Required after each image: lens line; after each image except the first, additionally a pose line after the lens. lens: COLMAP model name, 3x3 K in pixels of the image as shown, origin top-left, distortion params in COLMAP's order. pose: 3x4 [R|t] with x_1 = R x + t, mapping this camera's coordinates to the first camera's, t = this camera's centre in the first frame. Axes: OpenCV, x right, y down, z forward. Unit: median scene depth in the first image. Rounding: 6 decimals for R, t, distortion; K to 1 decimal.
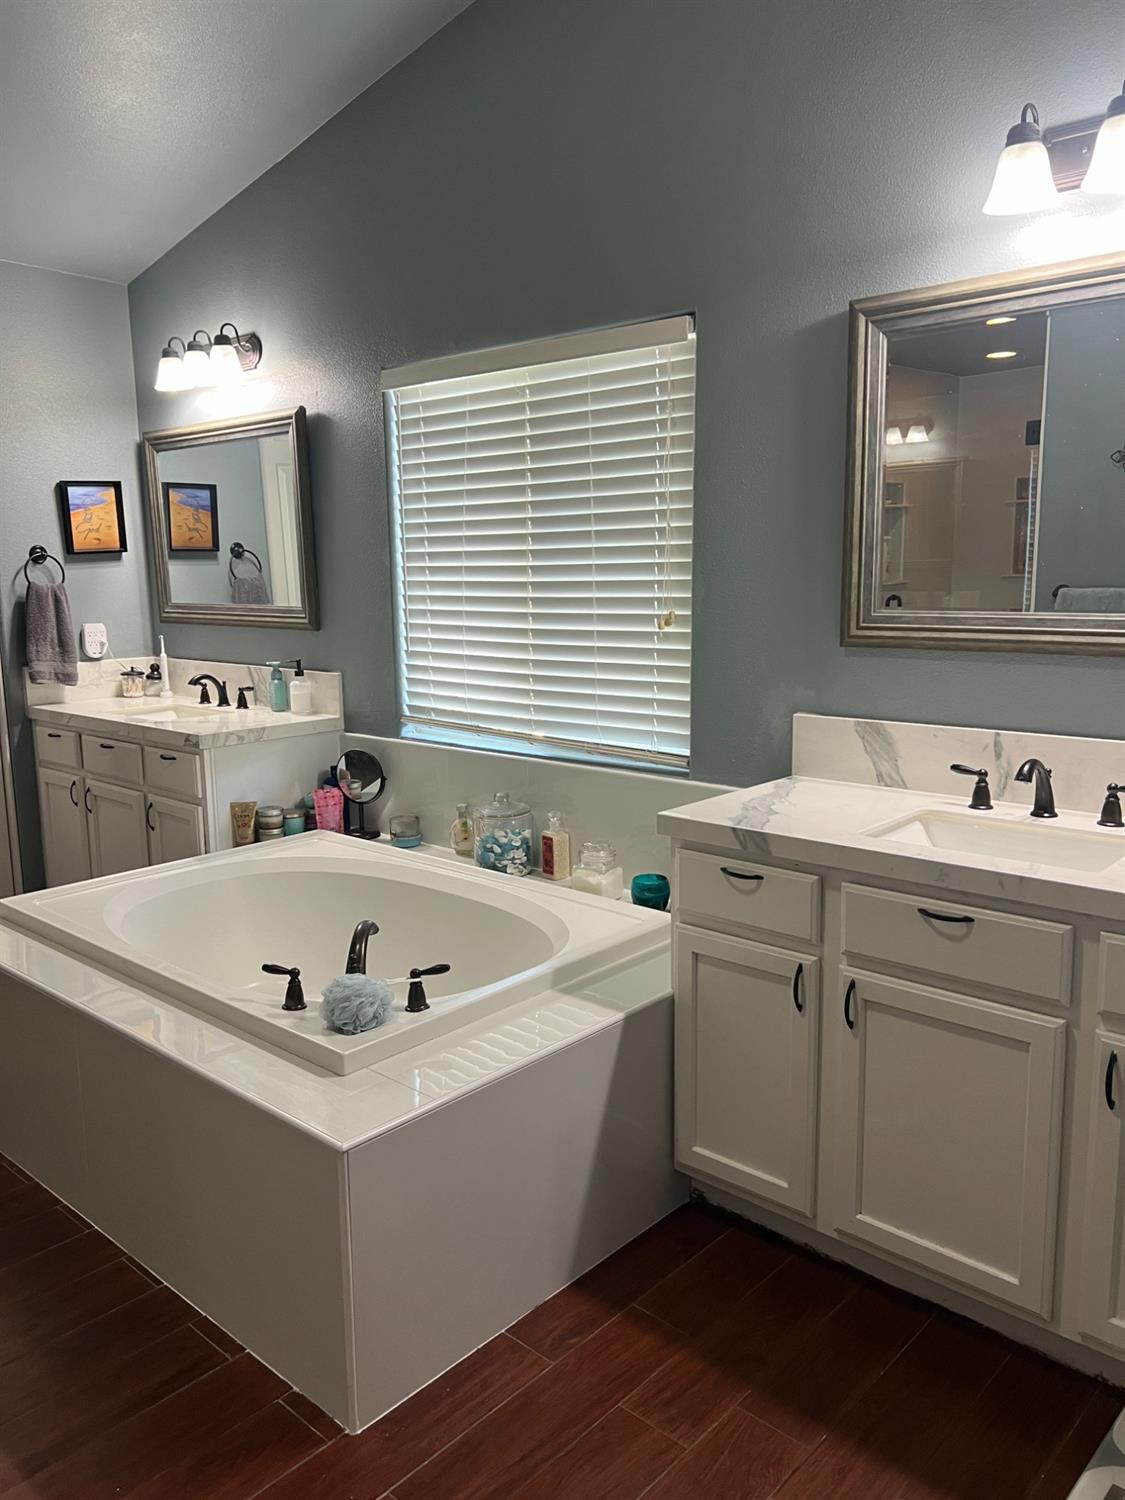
lens RADIAL K [[1104.0, 0, 564.5], [0, 1104.0, 752.0], [0, 0, 1]] dist [0.041669, -0.051535]
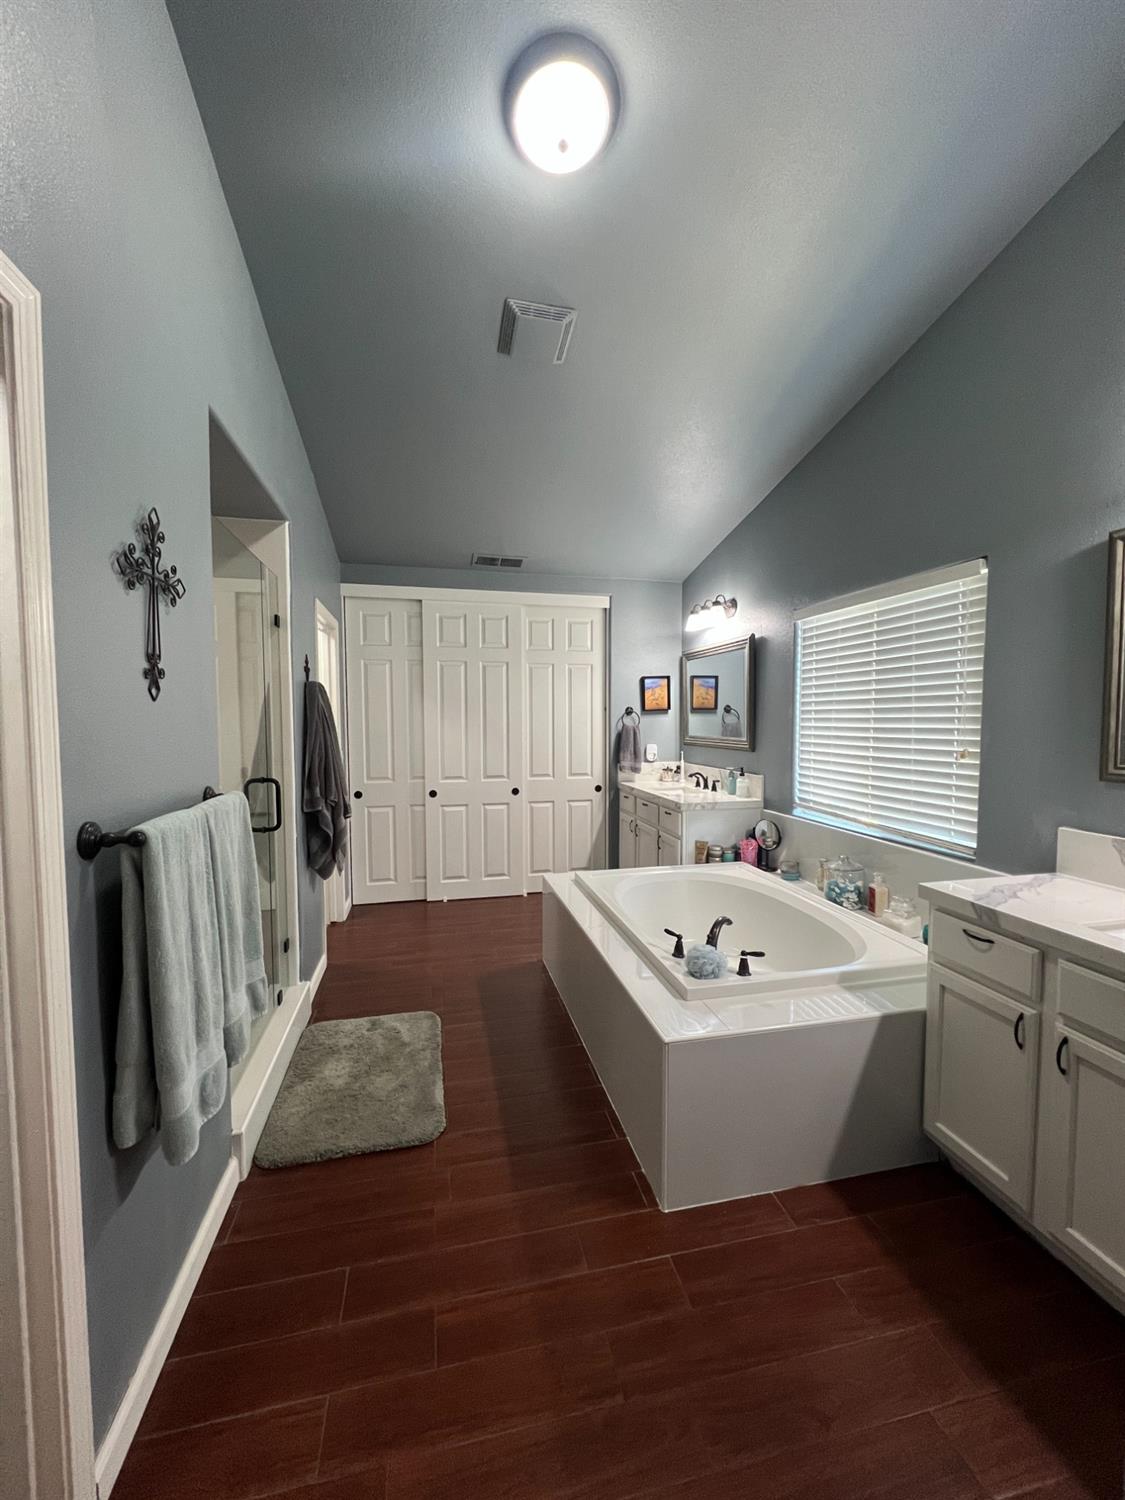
lens RADIAL K [[587.4, 0, 563.7], [0, 587.4, 747.3], [0, 0, 1]] dist [-0.009250, 0.000072]
pose [[0.813807, 0.037515, -0.579924, 0.112653], [-0.102467, 0.991543, -0.079649, -0.011164], [0.572031, 0.124242, 0.810768, 0.047496]]
